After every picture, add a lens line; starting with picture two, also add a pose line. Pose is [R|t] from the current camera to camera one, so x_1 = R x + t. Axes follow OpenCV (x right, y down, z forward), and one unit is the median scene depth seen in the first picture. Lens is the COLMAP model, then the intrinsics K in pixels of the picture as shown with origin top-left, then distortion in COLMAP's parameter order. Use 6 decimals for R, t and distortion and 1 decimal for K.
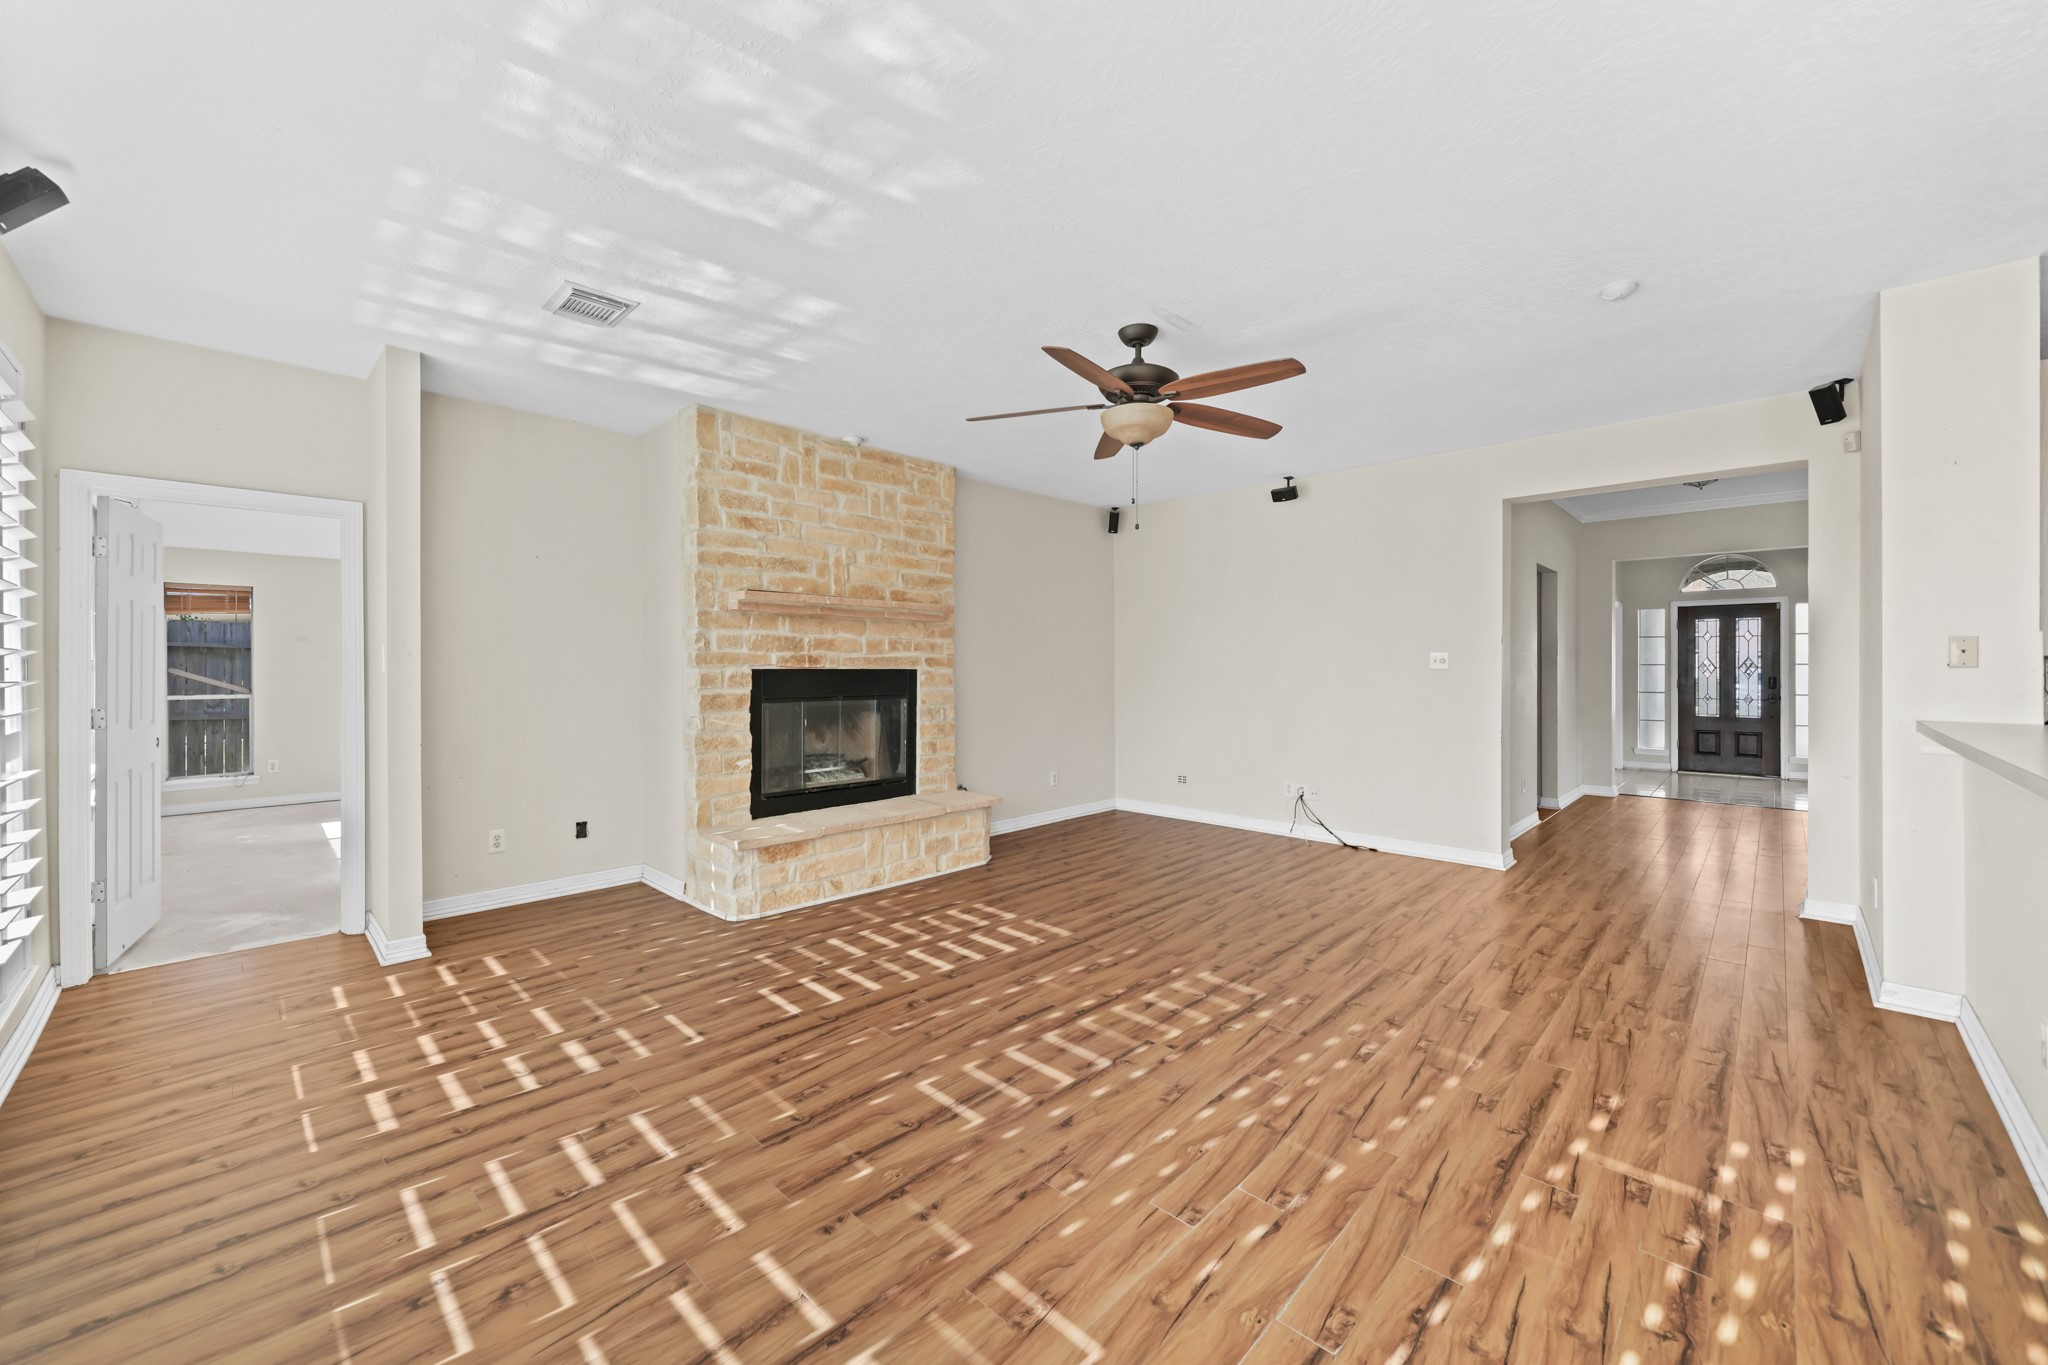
lens RADIAL K [[773.0, 0, 1023.8], [0, 773.0, 670.1], [0, 0, 1]] dist [0.000854, 0.000144]
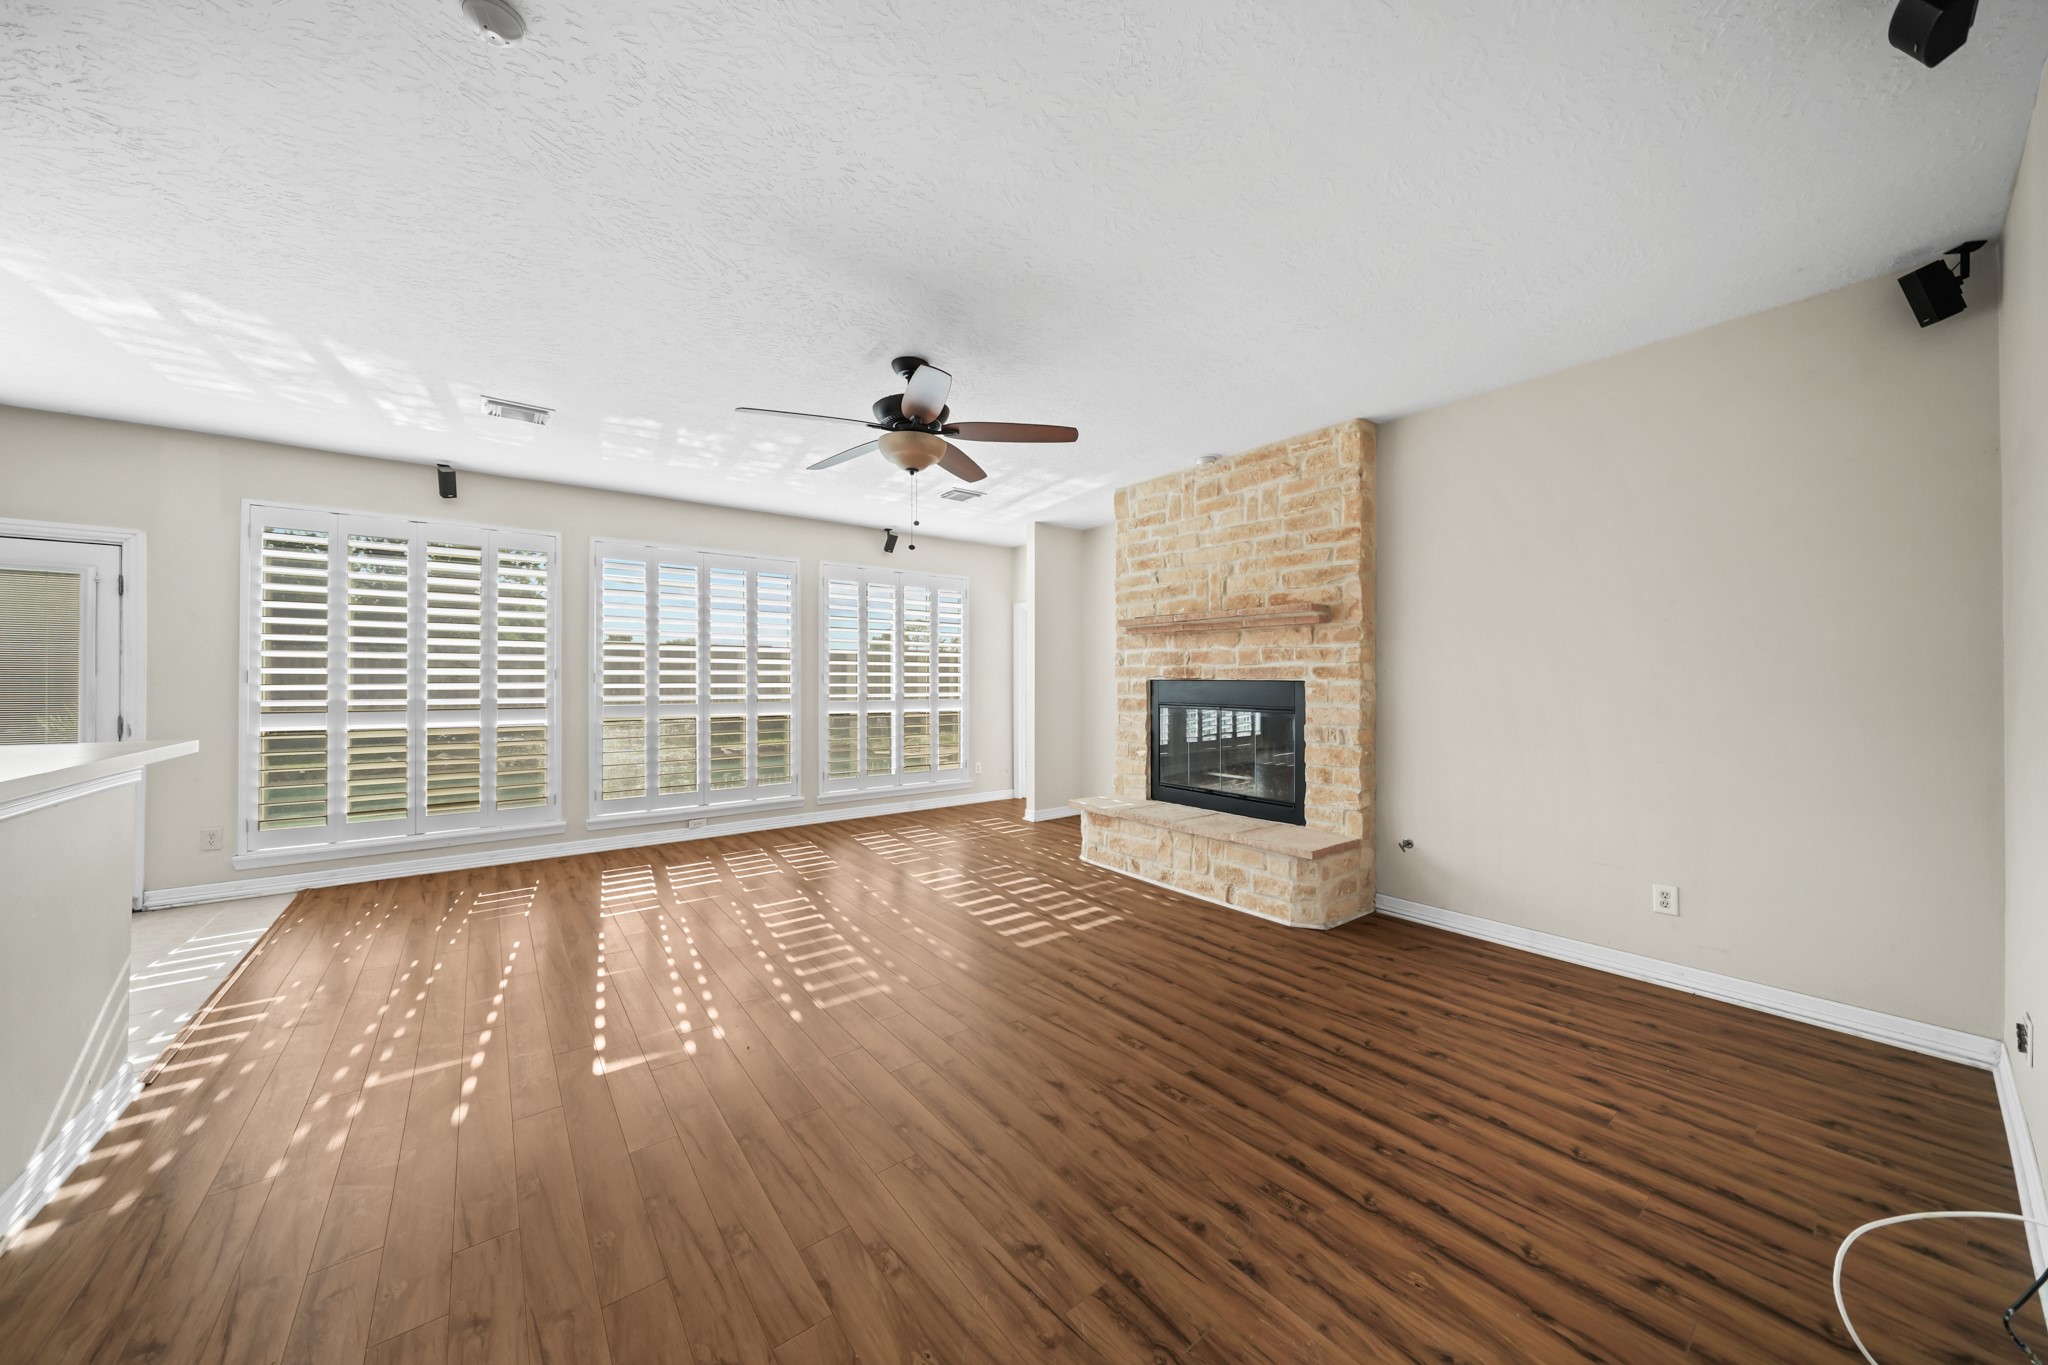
lens RADIAL K [[700.1, 0, 1024.0], [0, 700.1, 682.5], [0, 0, 1]] dist [-0.000391, -0.000037]
pose [[-0.139127, 0.007914, -0.990243, 0.793254], [-0.003114, 0.999960, 0.008429, -0.005744], [0.990270, 0.004257, -0.139096, 0.940730]]
